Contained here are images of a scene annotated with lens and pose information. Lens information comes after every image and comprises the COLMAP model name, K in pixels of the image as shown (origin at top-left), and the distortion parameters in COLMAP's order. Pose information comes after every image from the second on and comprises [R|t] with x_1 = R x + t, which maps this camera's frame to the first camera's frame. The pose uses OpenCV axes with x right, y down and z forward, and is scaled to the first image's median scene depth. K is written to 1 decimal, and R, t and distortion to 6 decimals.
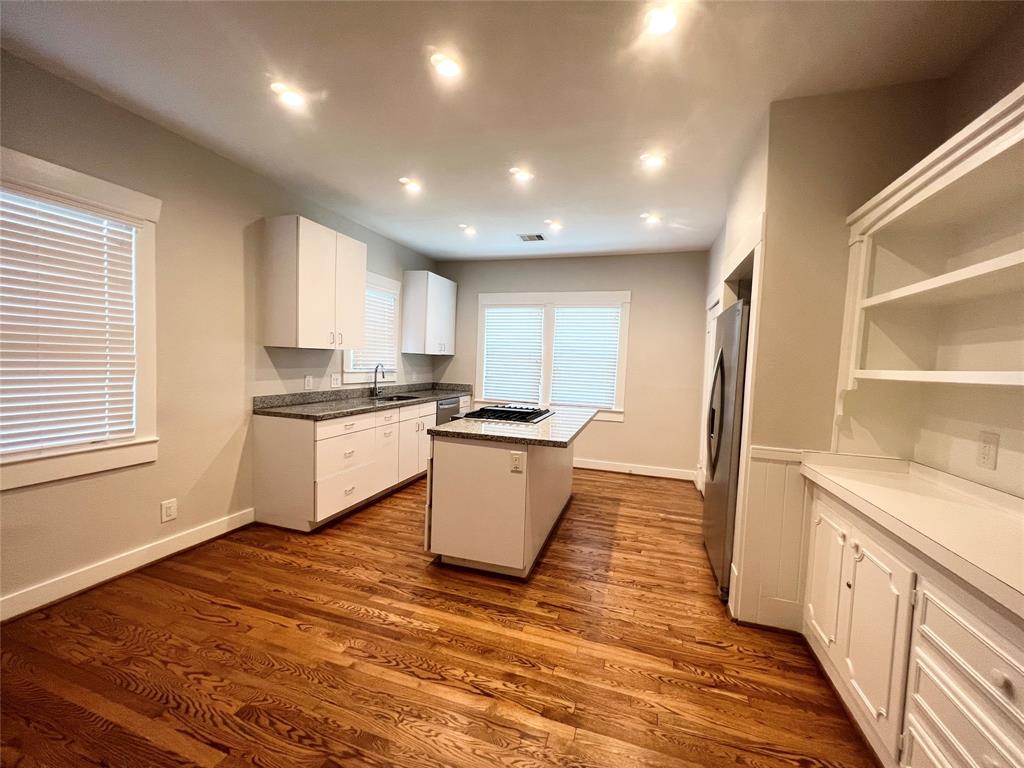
lens RADIAL K [[411.0, 0, 512.3], [0, 411.0, 382.7], [0, 0, 1]] dist [-0.000206, 0.000080]
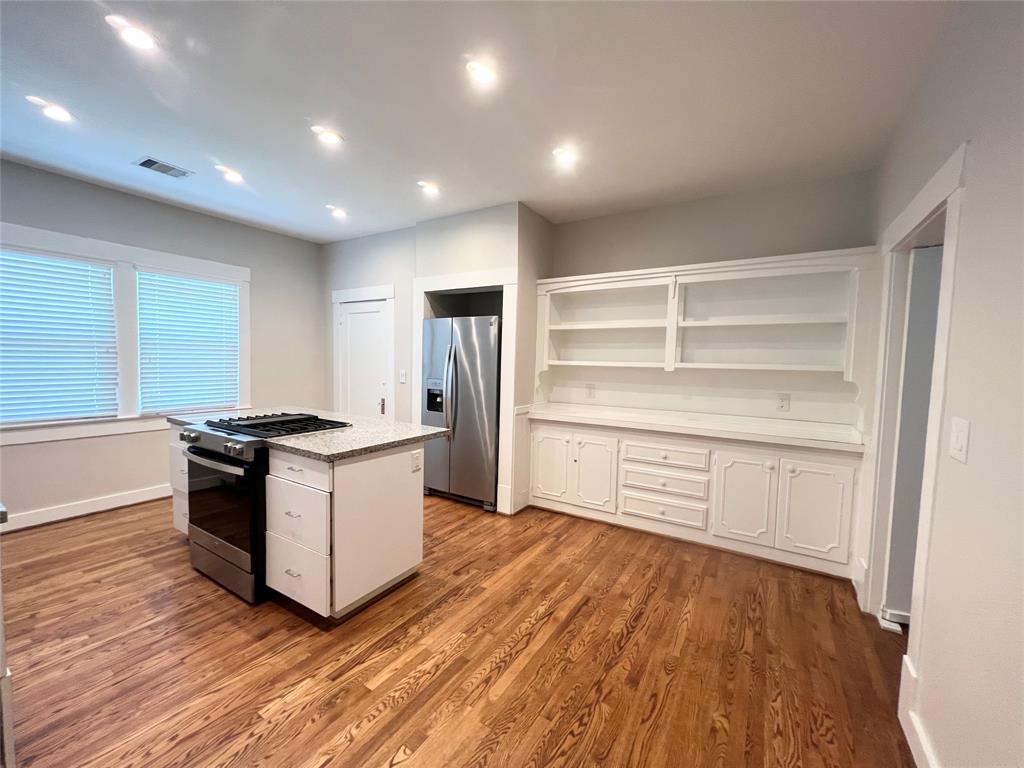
lens RADIAL K [[411.0, 0, 513.7], [0, 411.0, 383.0], [0, 0, 1]] dist [-0.000206, 0.000080]
pose [[0.242849, -0.086888, 0.966165, -0.880720], [0.033878, 0.996133, 0.081067, -0.068986], [-0.969472, 0.013045, 0.244854, 0.520242]]
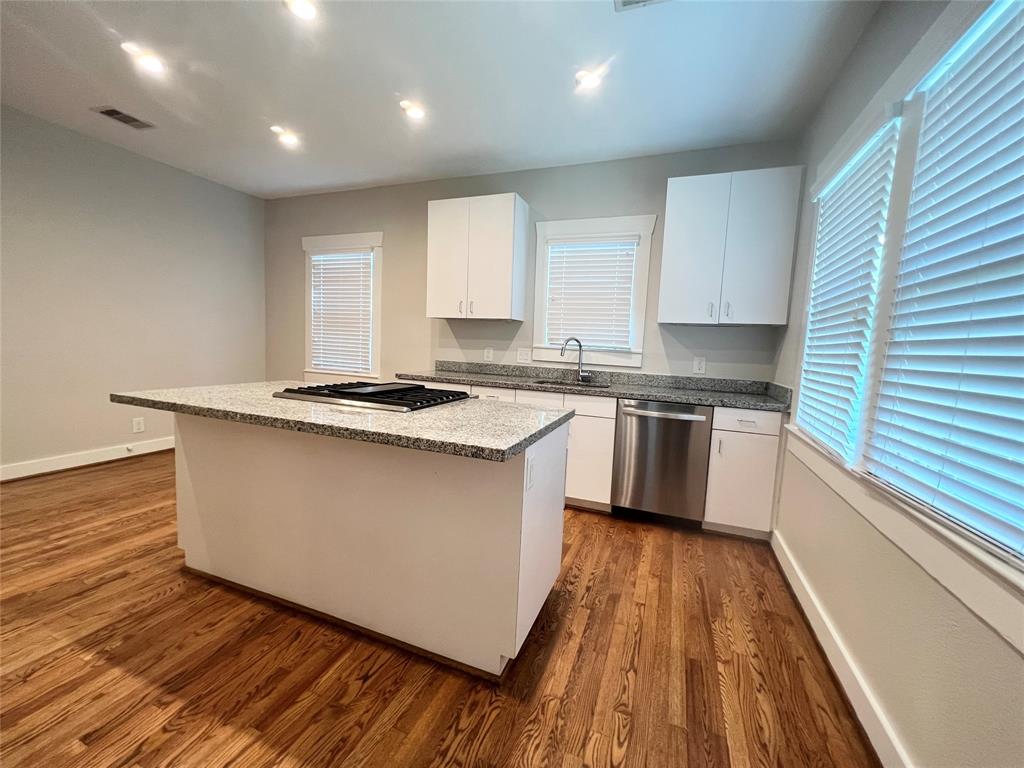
lens RADIAL K [[411.0, 0, 515.0], [0, 411.0, 388.7], [0, 0, 1]] dist [-0.000206, 0.000080]
pose [[-0.056027, 0.072220, -0.995814, 0.803320], [-0.099420, 0.992020, 0.077539, -0.002190], [0.993467, 0.103348, -0.048400, 1.697739]]
